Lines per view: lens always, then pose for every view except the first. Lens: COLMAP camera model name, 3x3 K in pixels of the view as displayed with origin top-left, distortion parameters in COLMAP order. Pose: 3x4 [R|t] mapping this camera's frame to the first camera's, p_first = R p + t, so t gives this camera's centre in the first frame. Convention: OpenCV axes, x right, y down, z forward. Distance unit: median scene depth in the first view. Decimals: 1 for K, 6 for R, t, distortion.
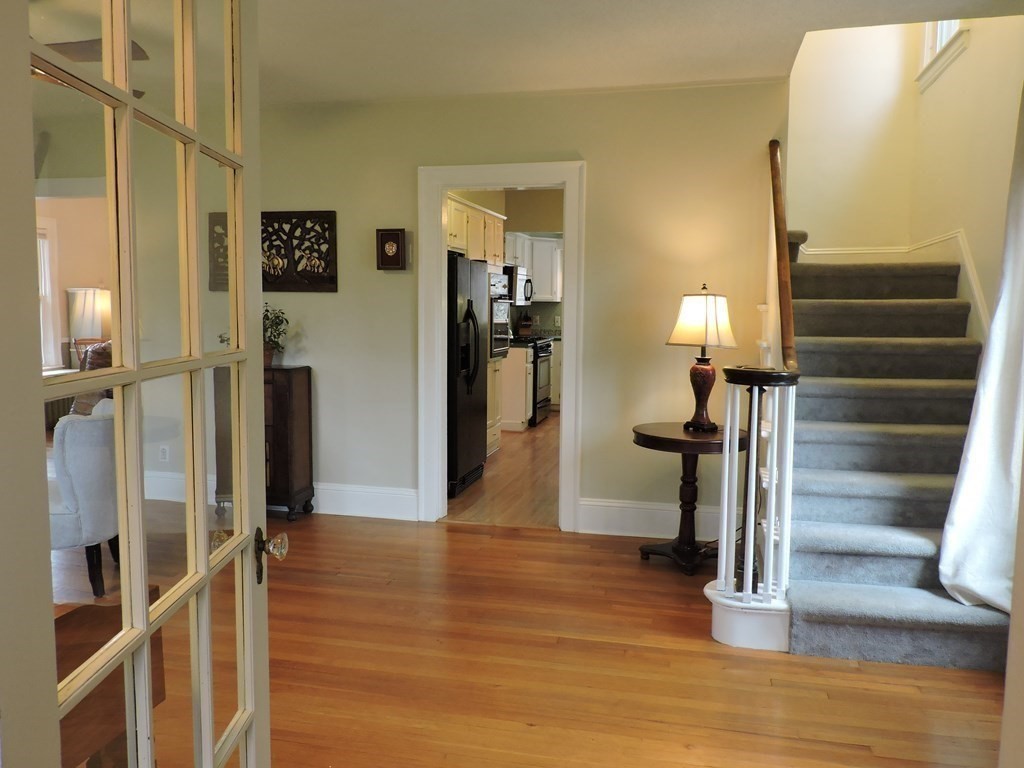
lens RADIAL K [[828.6, 0, 512.3], [0, 828.6, 382.9], [0, 0, 1]] dist [-0.010795, -0.000983]
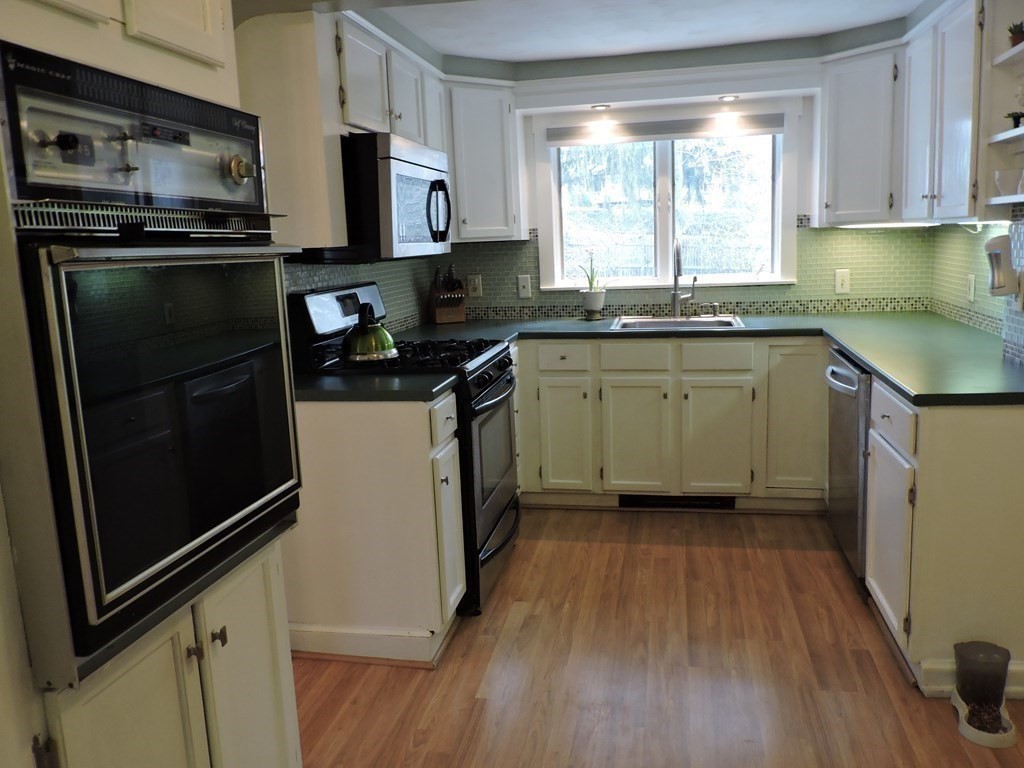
lens RADIAL K [[828.6, 0, 512.9], [0, 828.6, 381.8], [0, 0, 1]] dist [-0.010795, -0.000983]
pose [[0.997543, -0.059936, 0.036263, 0.034401], [0.057364, 0.996020, 0.068223, -0.062462], [-0.040208, -0.065976, 0.997011, 0.650884]]
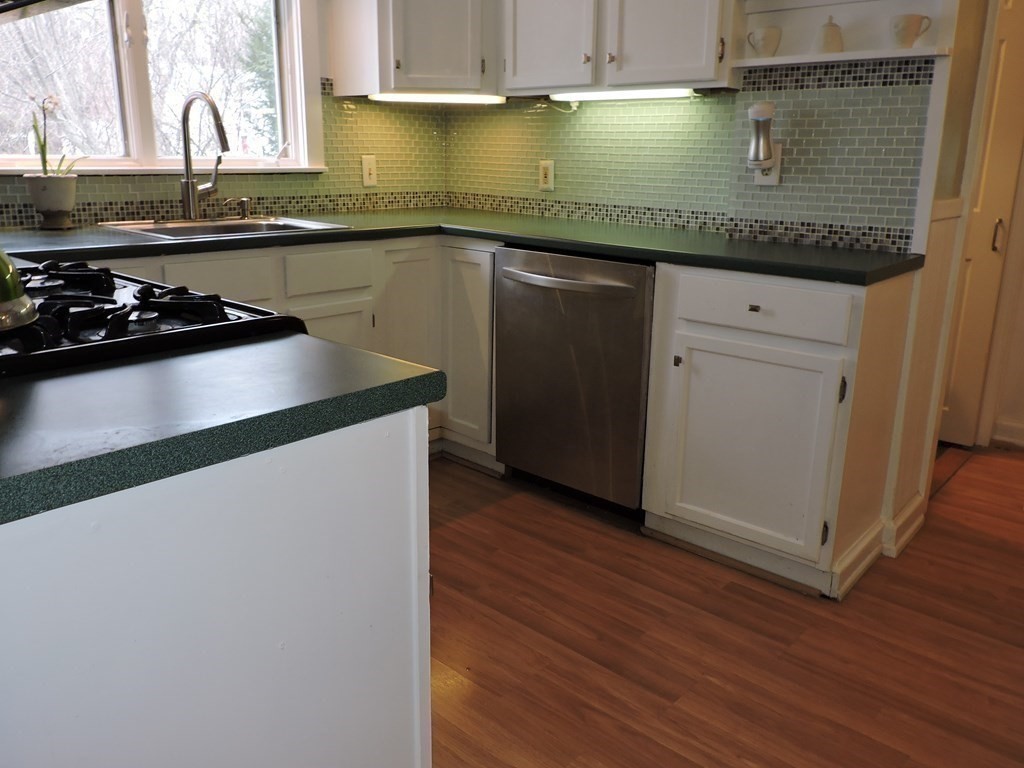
lens RADIAL K [[828.6, 0, 512.1], [0, 828.6, 387.0], [0, 0, 1]] dist [-0.010795, -0.000983]
pose [[0.476867, -0.244147, 0.844387, -0.057169], [0.083343, 0.968881, 0.233075, -0.063419], [-0.875015, -0.040772, 0.482376, 0.848054]]
